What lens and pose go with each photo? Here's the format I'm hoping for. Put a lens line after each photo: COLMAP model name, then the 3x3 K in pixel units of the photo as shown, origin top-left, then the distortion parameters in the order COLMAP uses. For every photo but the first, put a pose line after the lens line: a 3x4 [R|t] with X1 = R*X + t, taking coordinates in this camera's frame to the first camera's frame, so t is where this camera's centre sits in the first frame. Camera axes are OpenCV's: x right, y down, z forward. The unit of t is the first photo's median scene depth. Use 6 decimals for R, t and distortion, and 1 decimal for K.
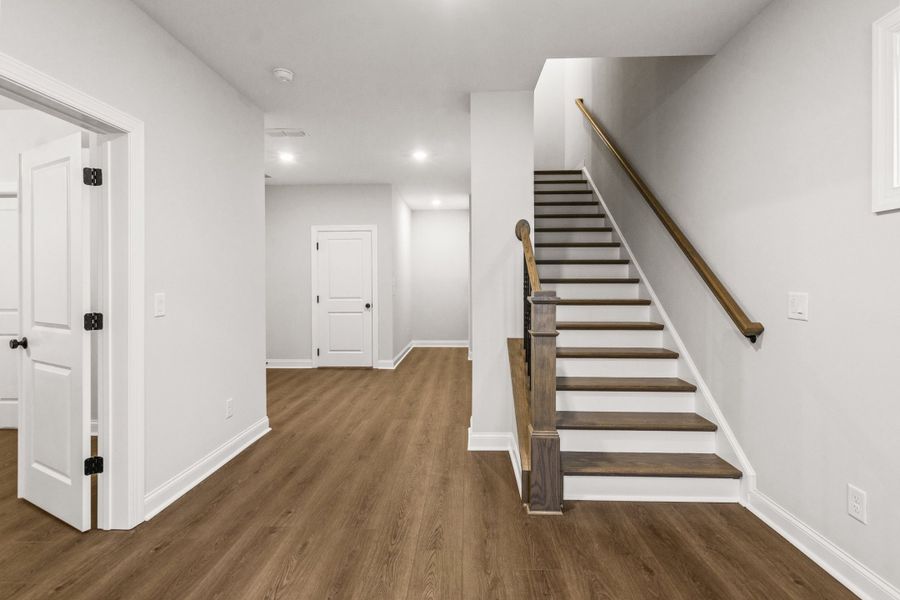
lens RADIAL K [[439.4, 0, 468.0], [0, 439.4, 285.7], [0, 0, 1]] dist [-0.003312, 0.001741]
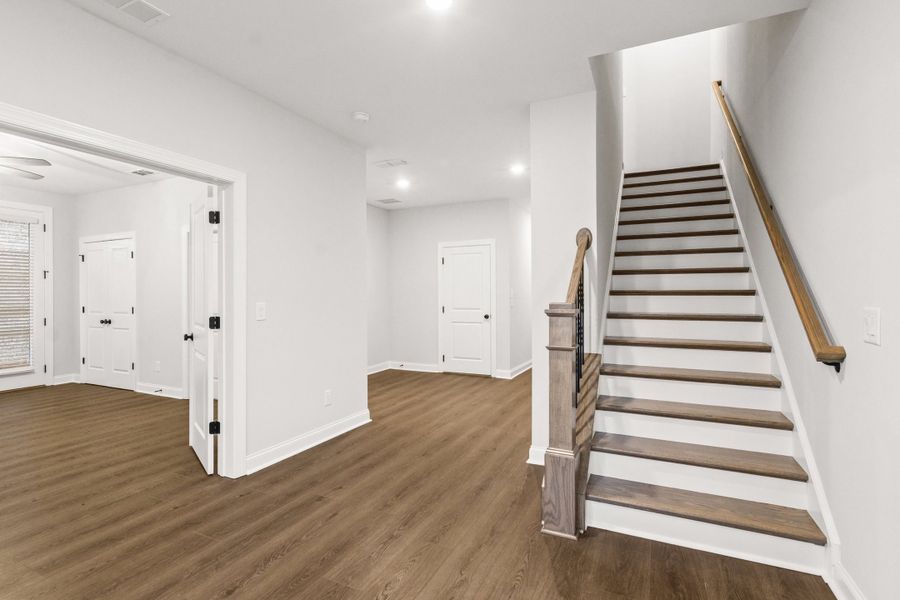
lens RADIAL K [[439.4, 0, 455.8], [0, 439.4, 295.6], [0, 0, 1]] dist [-0.003312, 0.001741]
pose [[0.920844, 0.001588, -0.389928, 0.319244], [-0.003273, 0.999988, -0.003656, -0.000384], [0.389918, 0.004643, 0.920838, 0.023408]]
